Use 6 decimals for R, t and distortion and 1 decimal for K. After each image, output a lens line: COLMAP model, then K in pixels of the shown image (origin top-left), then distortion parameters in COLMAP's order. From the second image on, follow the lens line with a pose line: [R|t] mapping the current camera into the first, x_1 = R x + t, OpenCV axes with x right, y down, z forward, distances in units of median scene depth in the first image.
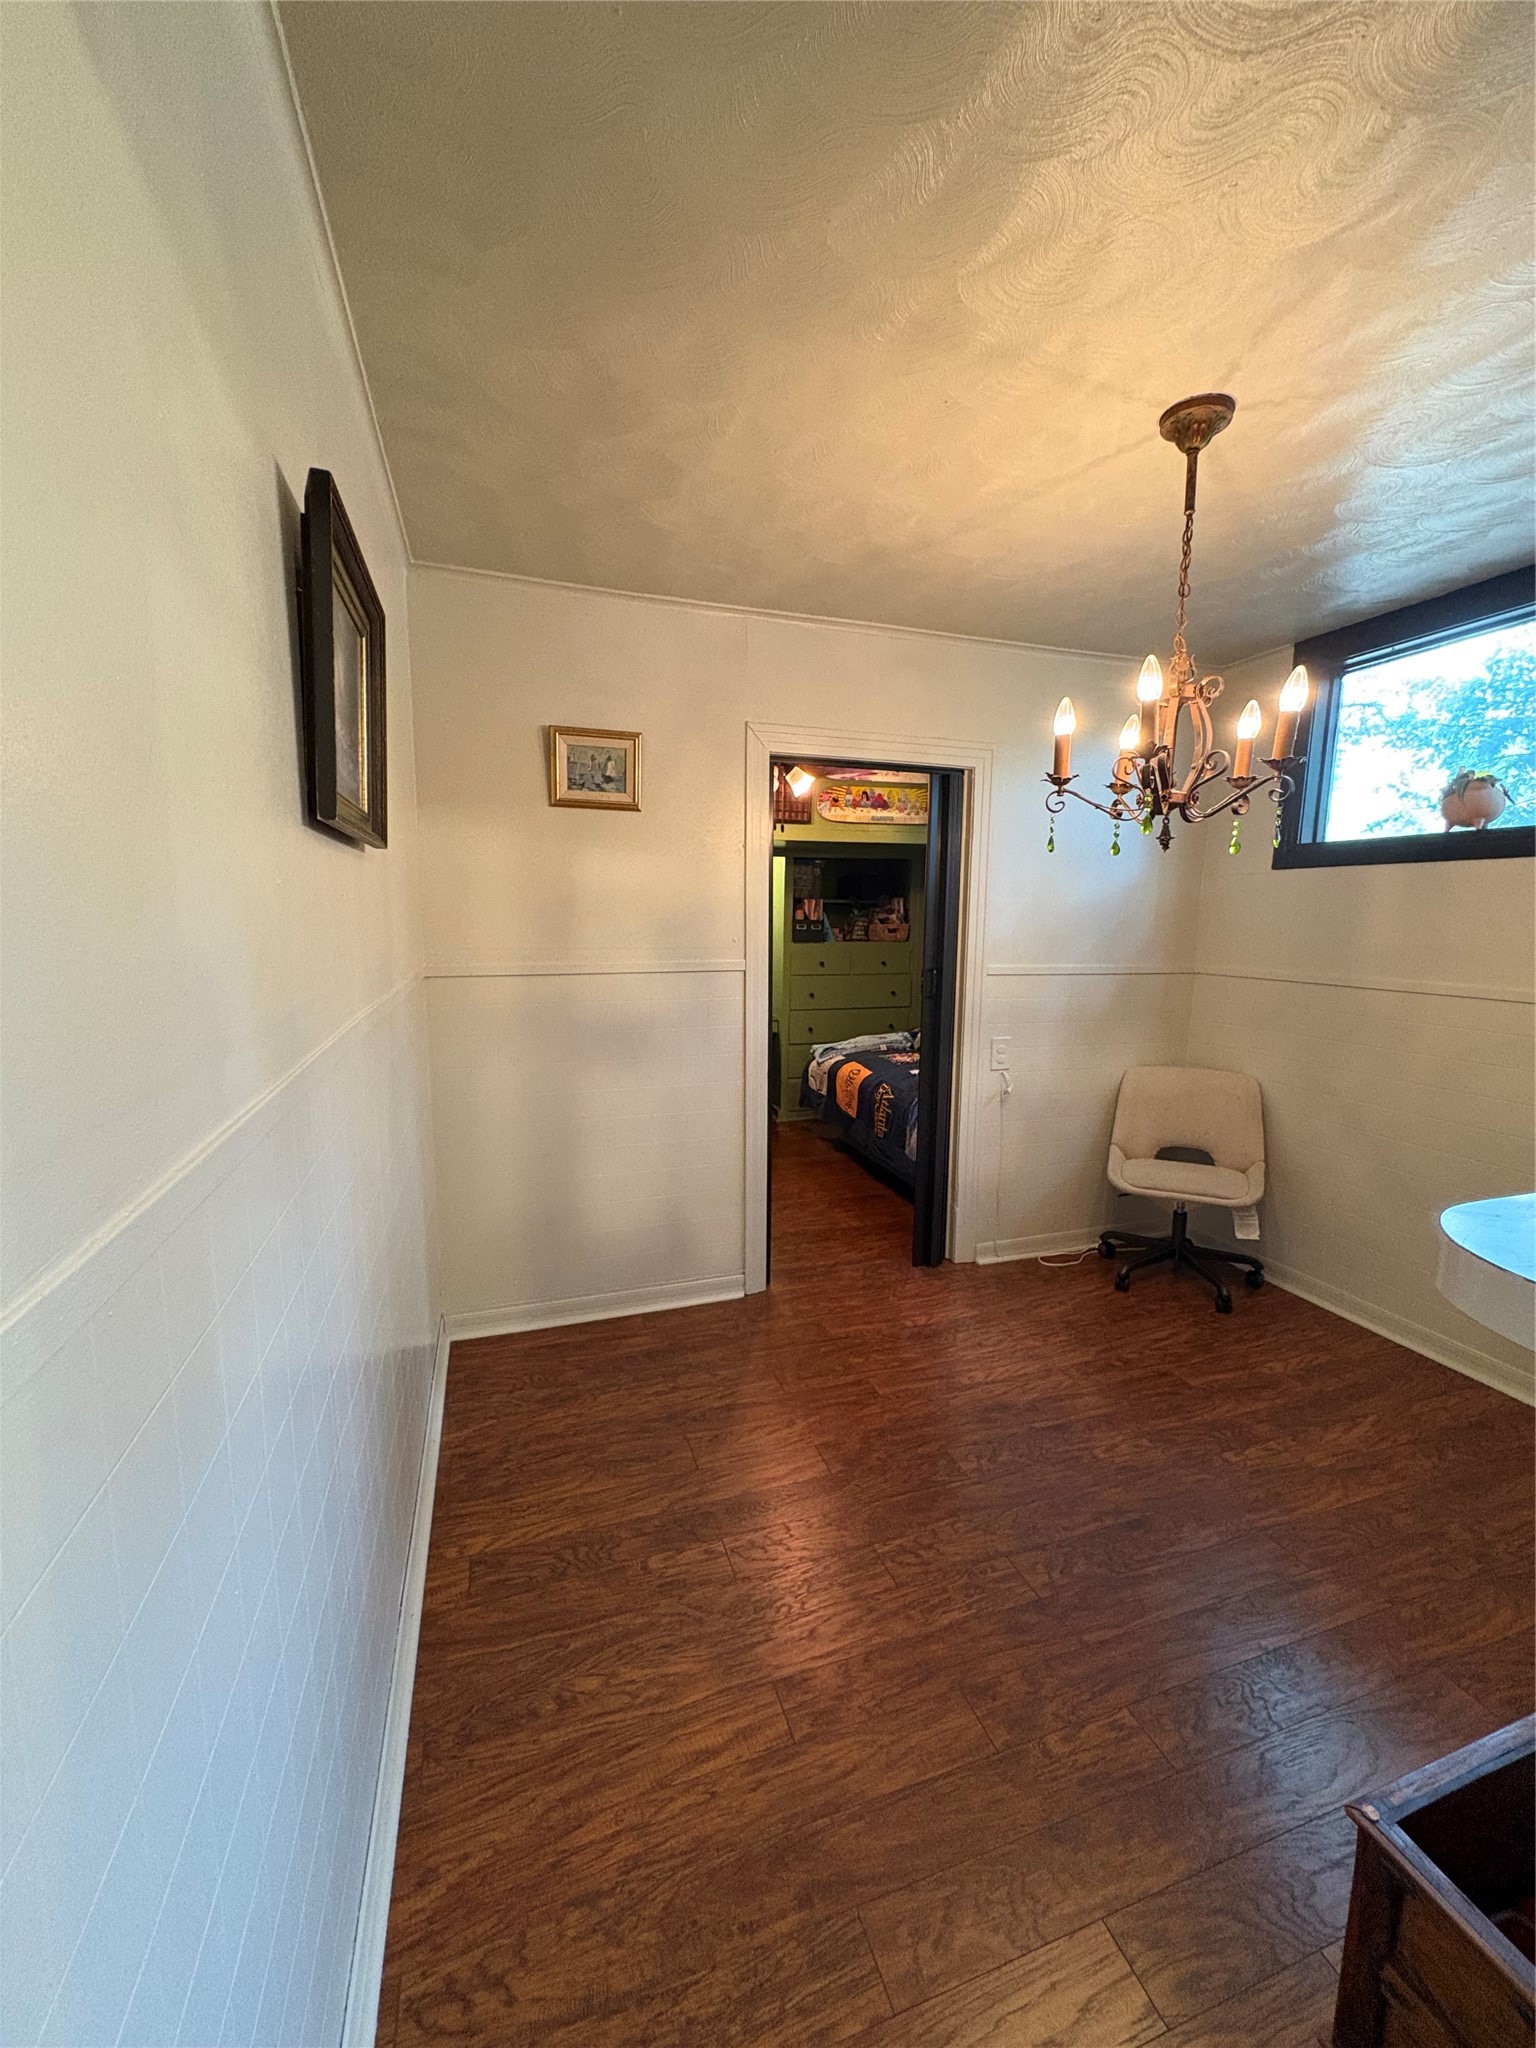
lens RADIAL K [[827.0, 0, 770.3], [0, 827.0, 1024.0], [0, 0, 1]] dist [-0.000488, 0.000147]
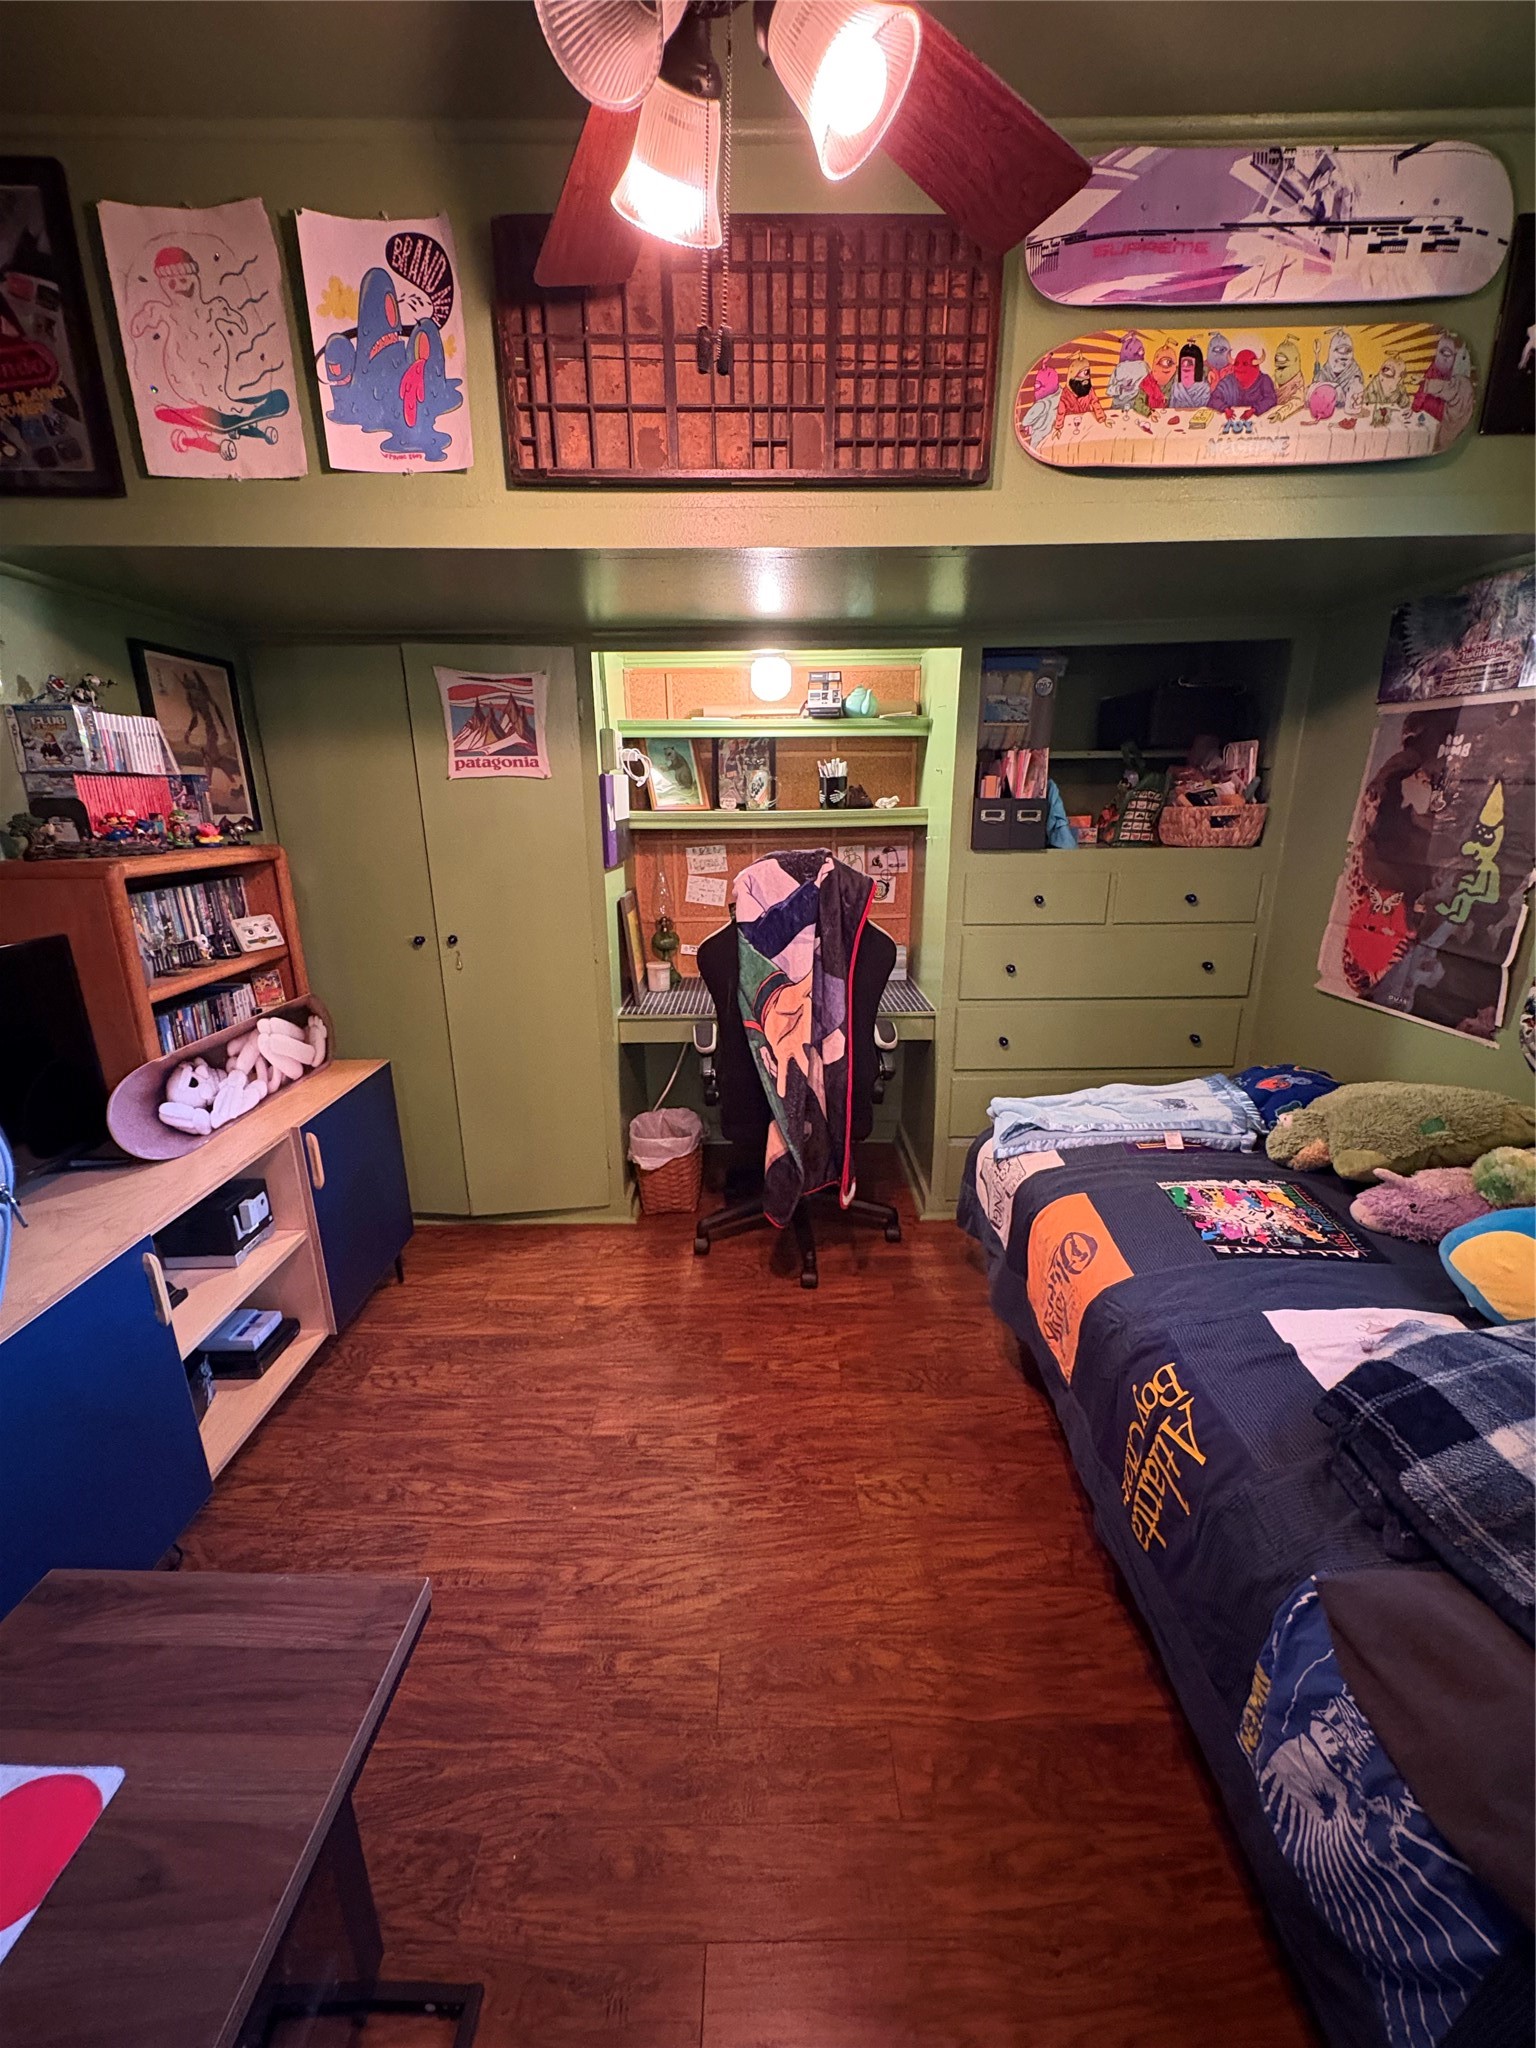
lens RADIAL K [[827.0, 0, 773.4], [0, 827.0, 1026.6], [0, 0, 1]] dist [-0.000488, 0.000147]
pose [[0.953198, 0.069868, -0.294164, 0.062781], [-0.023599, 0.987158, 0.157995, -0.073308], [0.301425, -0.143659, 0.942605, 0.533544]]
